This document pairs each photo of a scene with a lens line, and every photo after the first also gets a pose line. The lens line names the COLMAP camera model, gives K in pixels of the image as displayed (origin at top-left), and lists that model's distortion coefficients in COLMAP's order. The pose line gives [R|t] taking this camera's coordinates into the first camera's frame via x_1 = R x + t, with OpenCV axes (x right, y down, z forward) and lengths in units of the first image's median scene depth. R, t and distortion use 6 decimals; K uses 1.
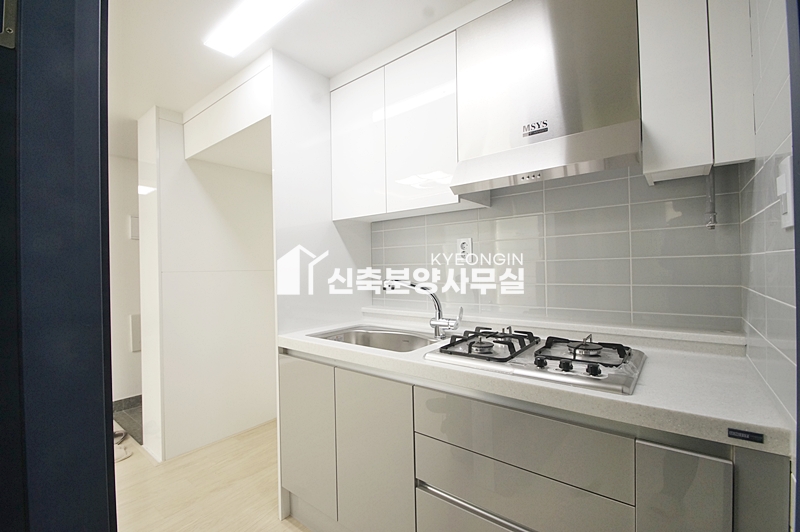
lens RADIAL K [[351.0, 0, 382.4], [0, 351.0, 265.4], [0, 0, 1]] dist [-0.000084, -0.008811]
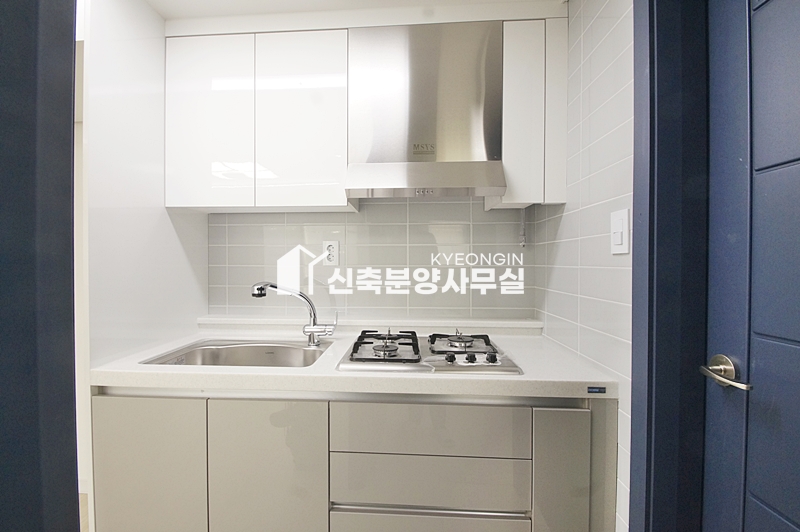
lens RADIAL K [[346.6, 0, 379.9], [0, 346.6, 267.6], [0, 0, 1]] dist [-0.003864, -0.000185]
pose [[0.808342, 0.013535, 0.588558, -0.274248], [-0.020773, 0.999769, 0.005539, -0.012790], [-0.588347, -0.016704, 0.808436, 0.157626]]
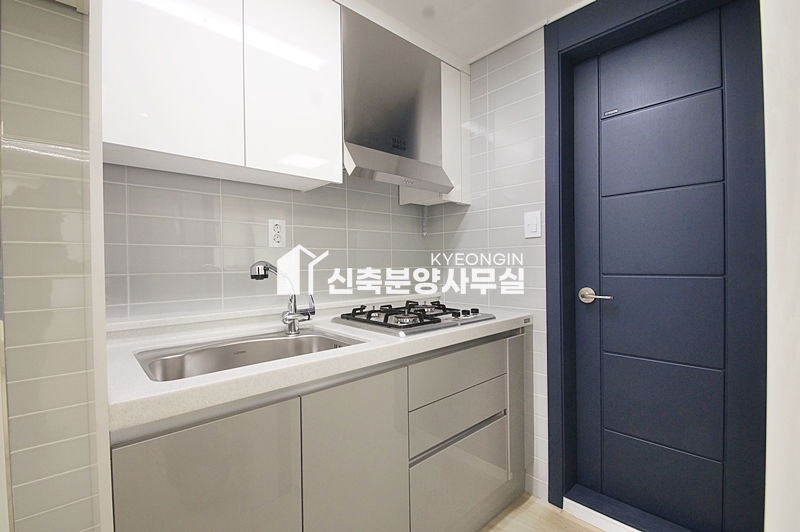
lens RADIAL K [[351.0, 0, 382.4], [0, 351.0, 265.4], [0, 0, 1]] dist [-0.000084, -0.008811]
pose [[0.169276, 0.014343, 0.985464, -0.709461], [0.002673, 0.999884, -0.015012, 0.061711], [-0.985565, 0.005175, 0.169218, 0.716369]]
